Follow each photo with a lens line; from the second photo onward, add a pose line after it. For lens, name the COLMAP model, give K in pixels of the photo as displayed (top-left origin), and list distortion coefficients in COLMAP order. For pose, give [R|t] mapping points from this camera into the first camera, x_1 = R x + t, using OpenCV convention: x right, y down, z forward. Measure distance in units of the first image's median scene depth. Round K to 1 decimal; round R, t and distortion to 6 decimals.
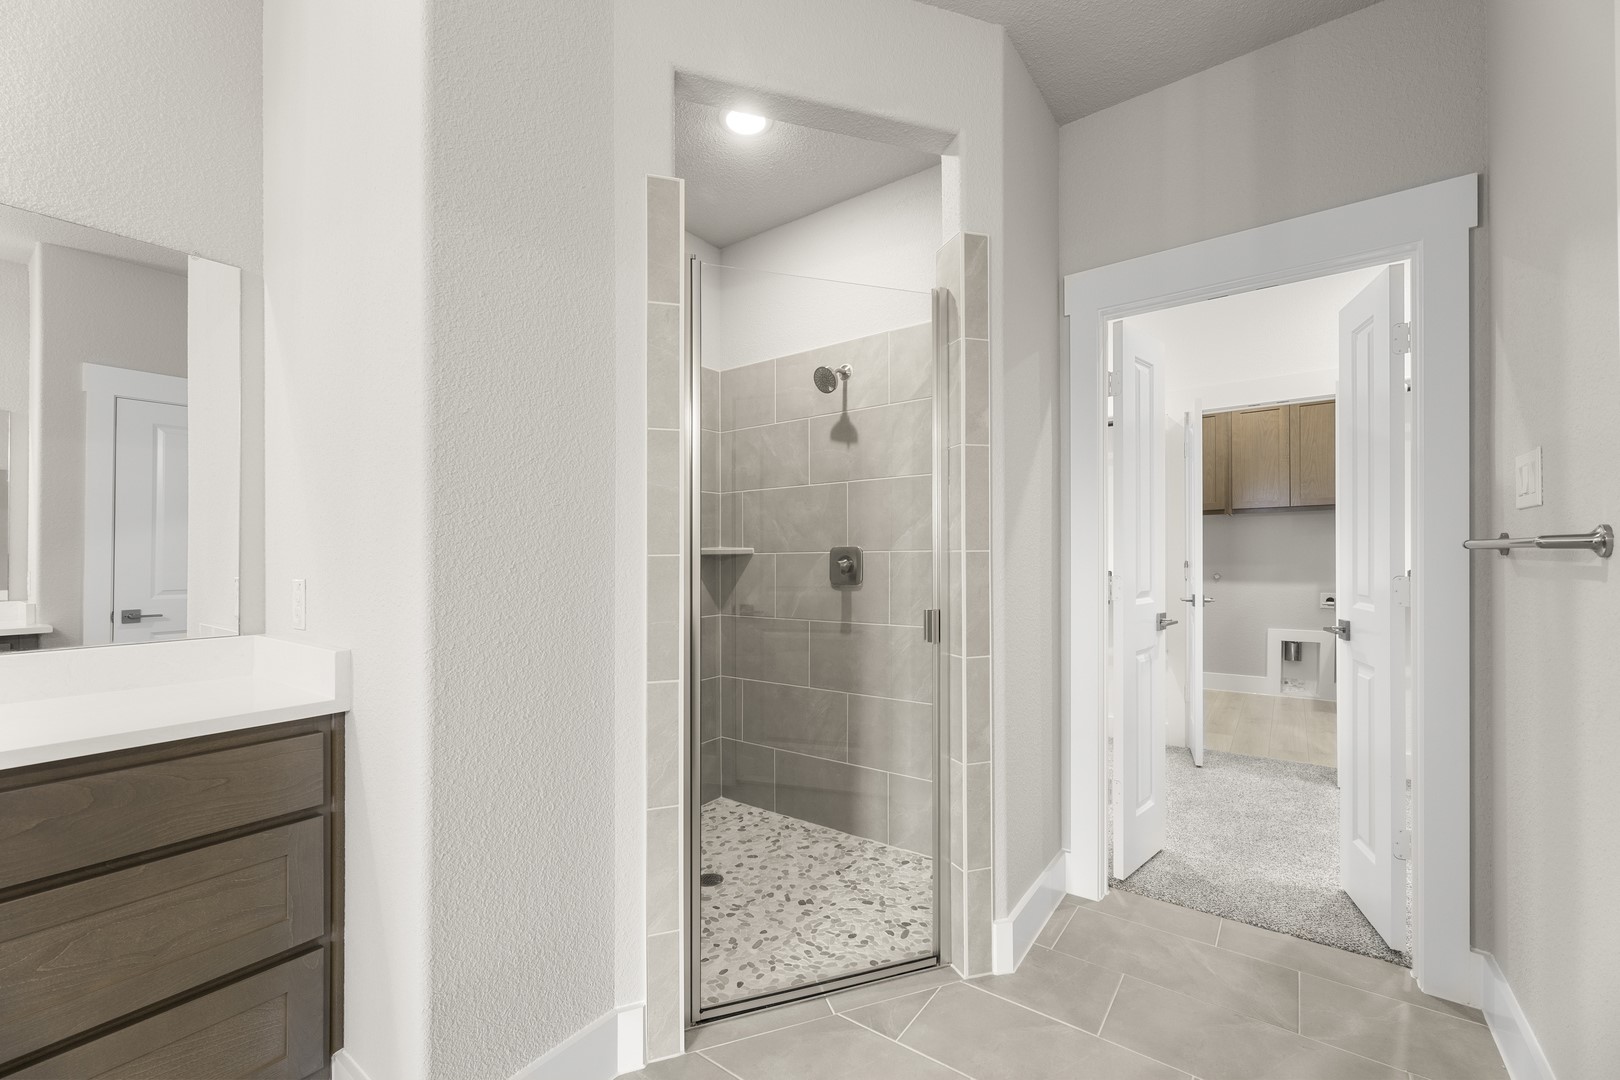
lens RADIAL K [[653.3, 0, 800.9], [0, 653.3, 564.0], [0, 0, 1]] dist [-0.000791, -0.000239]
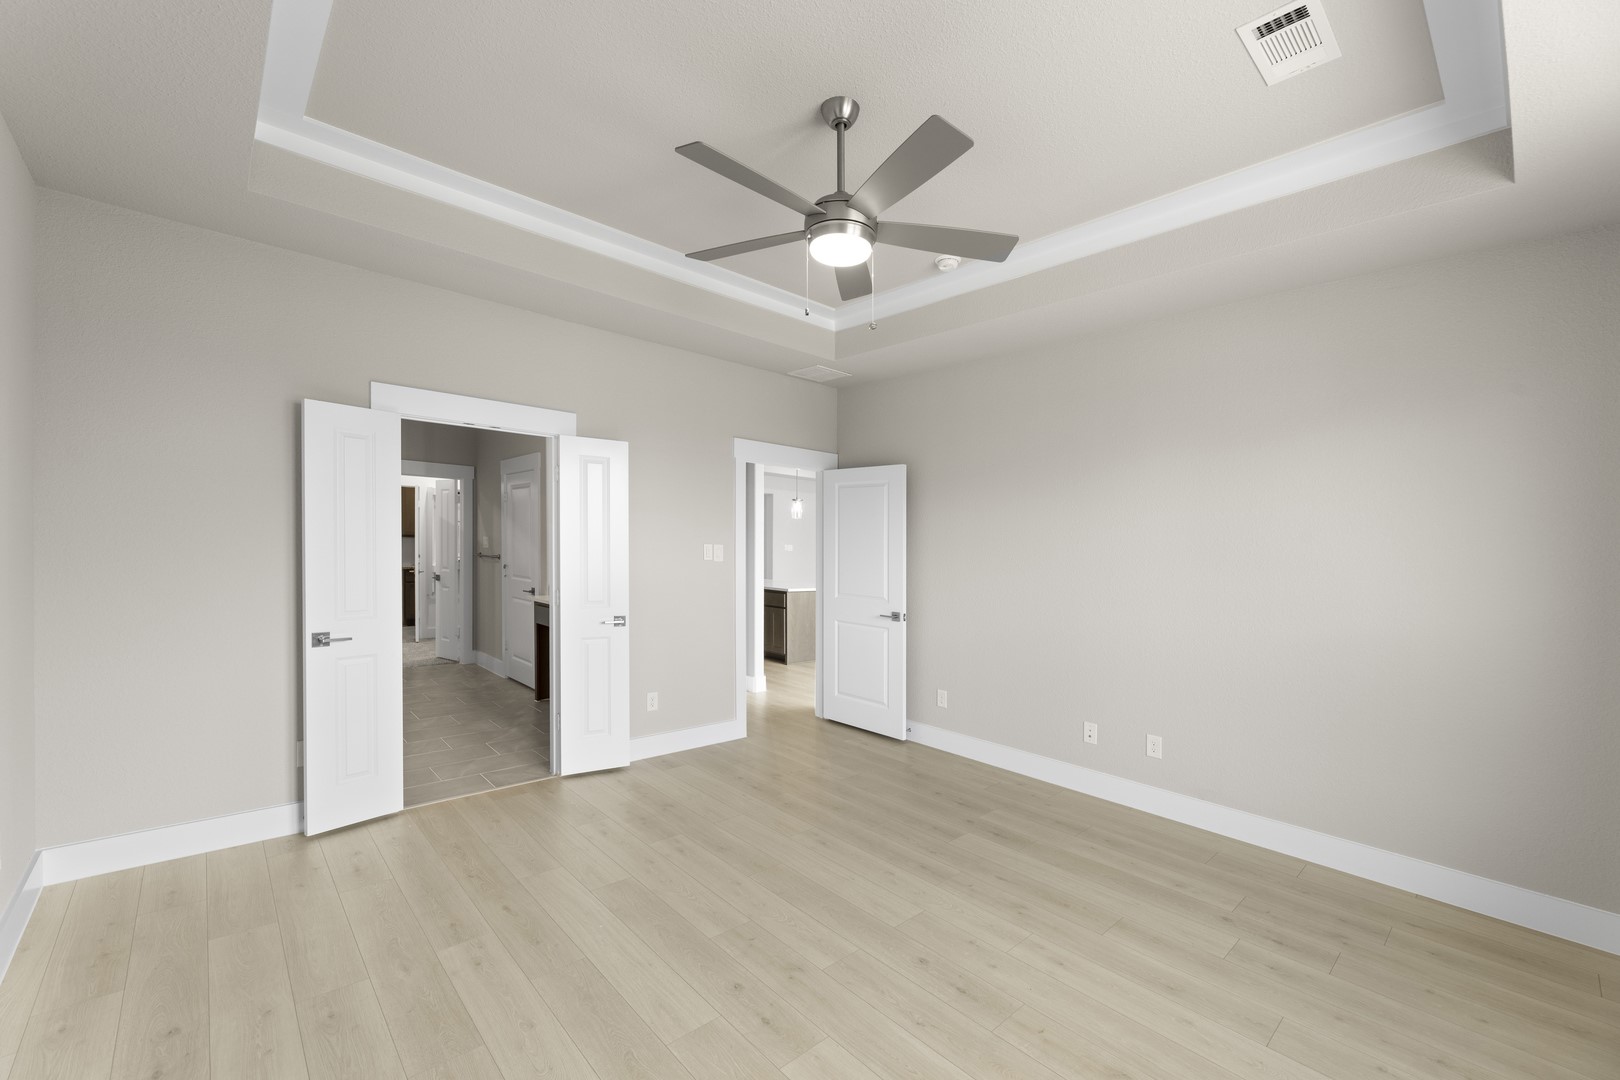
lens RADIAL K [[648.4, 0, 834.9], [0, 648.4, 560.8], [0, 0, 1]] dist [0.001109, 0.000241]
pose [[0.154625, -0.016597, 0.987834, -2.585791], [-0.012660, 0.999744, 0.018779, -0.089465], [-0.987892, -0.015410, 0.154375, -1.839195]]
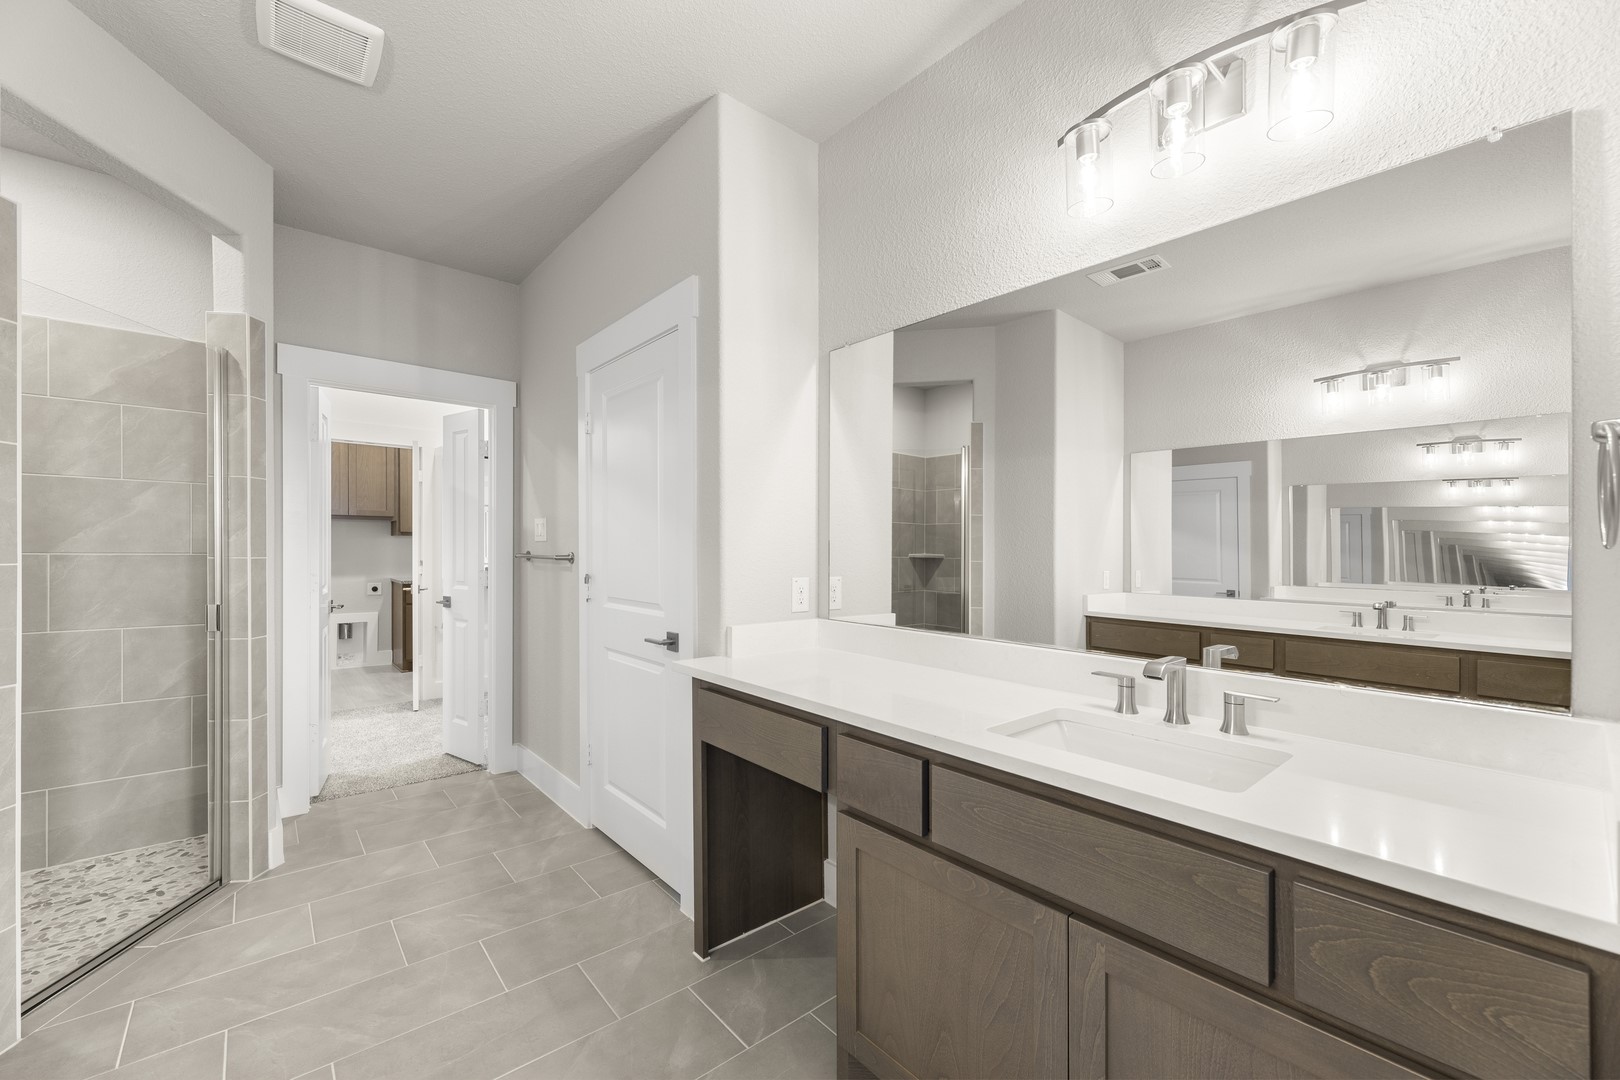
lens RADIAL K [[652.5, 0, 827.2], [0, 652.5, 550.8], [0, 0, 1]] dist [0.001783, 0.000257]
pose [[0.197051, 0.009893, 0.980343, -0.817835], [-0.001310, 0.999951, -0.009827, -0.023040], [-0.980392, 0.000652, 0.197054, -0.405247]]
